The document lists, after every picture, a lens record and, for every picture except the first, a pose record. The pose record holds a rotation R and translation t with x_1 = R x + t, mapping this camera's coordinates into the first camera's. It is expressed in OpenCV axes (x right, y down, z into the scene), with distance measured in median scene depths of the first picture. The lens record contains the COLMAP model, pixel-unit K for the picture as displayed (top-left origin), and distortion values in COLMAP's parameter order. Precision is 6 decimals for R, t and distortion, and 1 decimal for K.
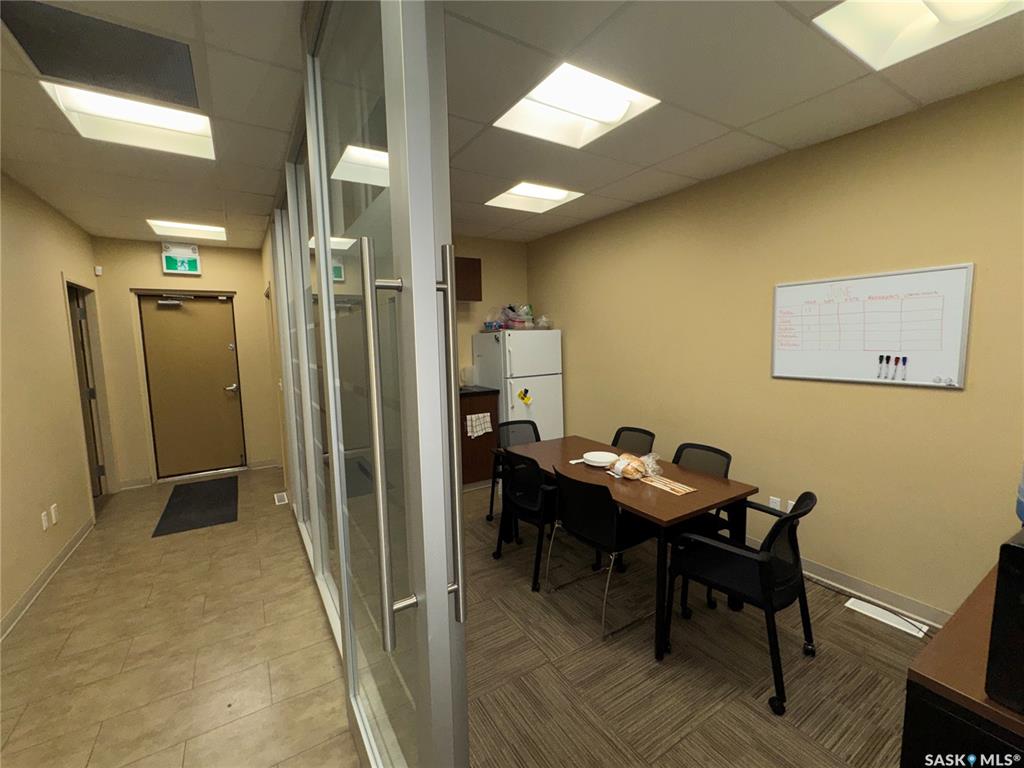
lens RADIAL K [[430.4, 0, 512.3], [0, 430.4, 384.1], [0, 0, 1]] dist [-0.003031, -0.000240]
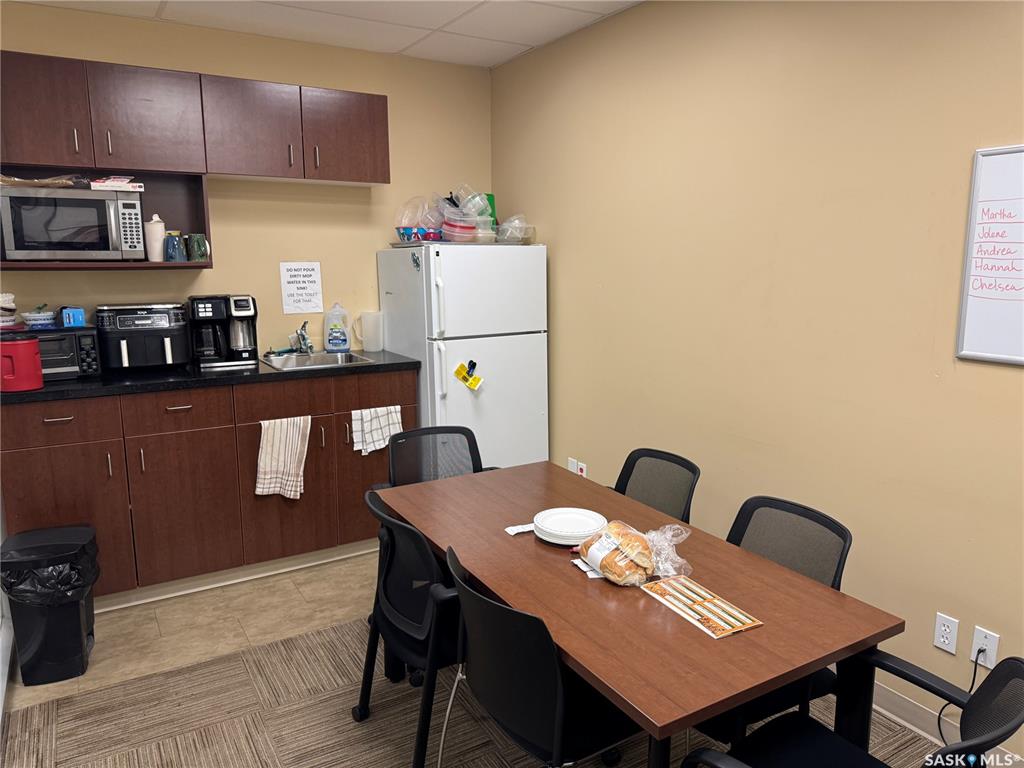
lens RADIAL K [[726.2, 0, 520.6], [0, 726.2, 380.8], [0, 0, 1]] dist [0.033059, -0.016818]
pose [[0.999696, 0.024486, -0.003000, 0.093685], [-0.024276, 0.998076, 0.057059, -0.016060], [0.004391, -0.056969, 0.998366, 0.142977]]
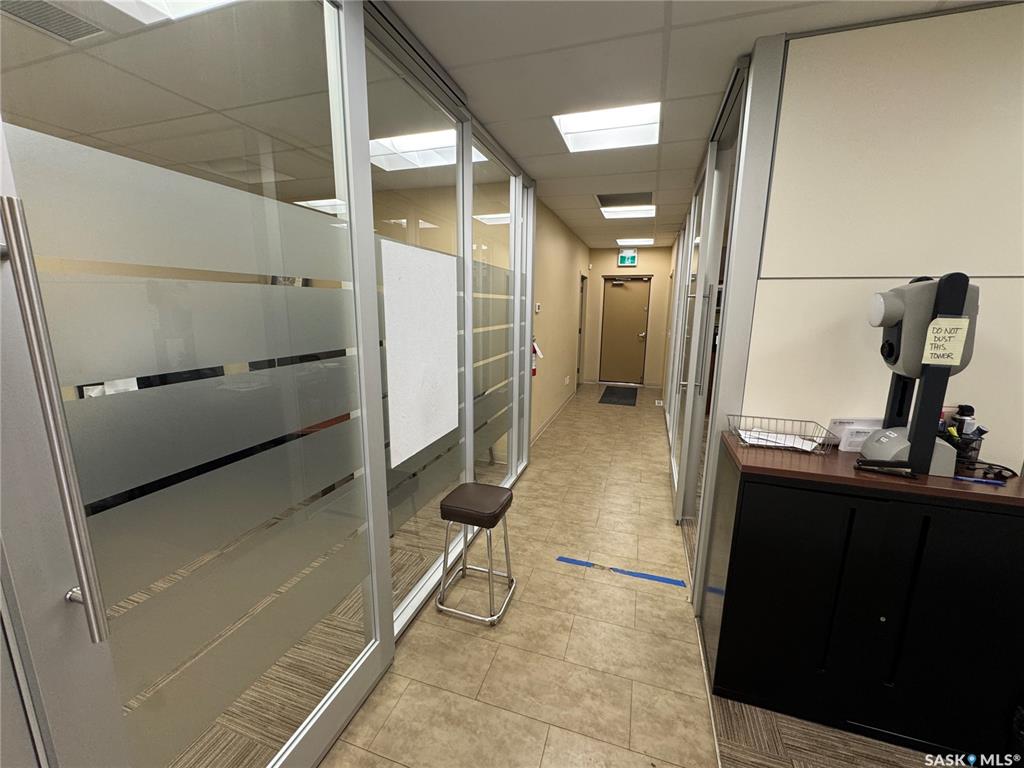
lens RADIAL K [[407.5, 0, 511.3], [0, 407.5, 383.6], [0, 0, 1]] dist [-0.003390, 0.000370]
pose [[0.634230, 0.172504, -0.753654, 0.273016], [-0.104178, 0.984969, 0.137779, 0.035257], [0.766093, -0.008870, 0.642668, -0.448701]]
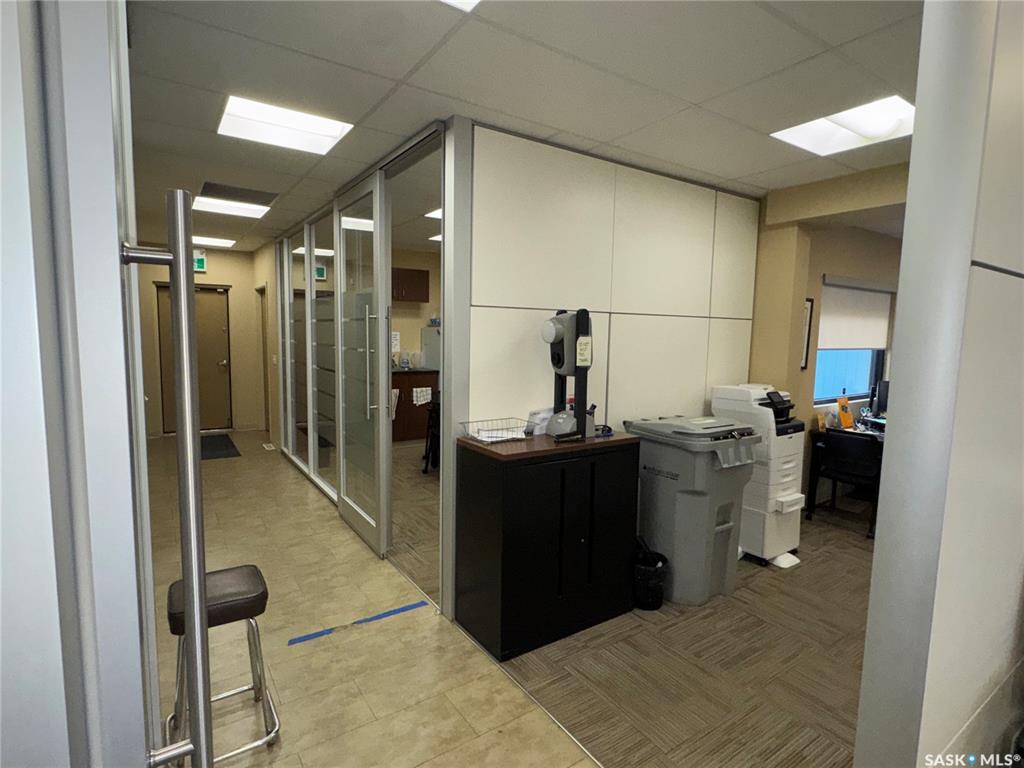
lens RADIAL K [[522.6, 0, 511.7], [0, 522.6, 384.4], [0, 0, 1]] dist [-0.003687, 0.001806]
pose [[0.998628, 0.035836, 0.038191, 0.135073], [-0.035619, 0.999345, -0.006358, 0.059143], [-0.038394, 0.004989, 0.999250, -0.625602]]
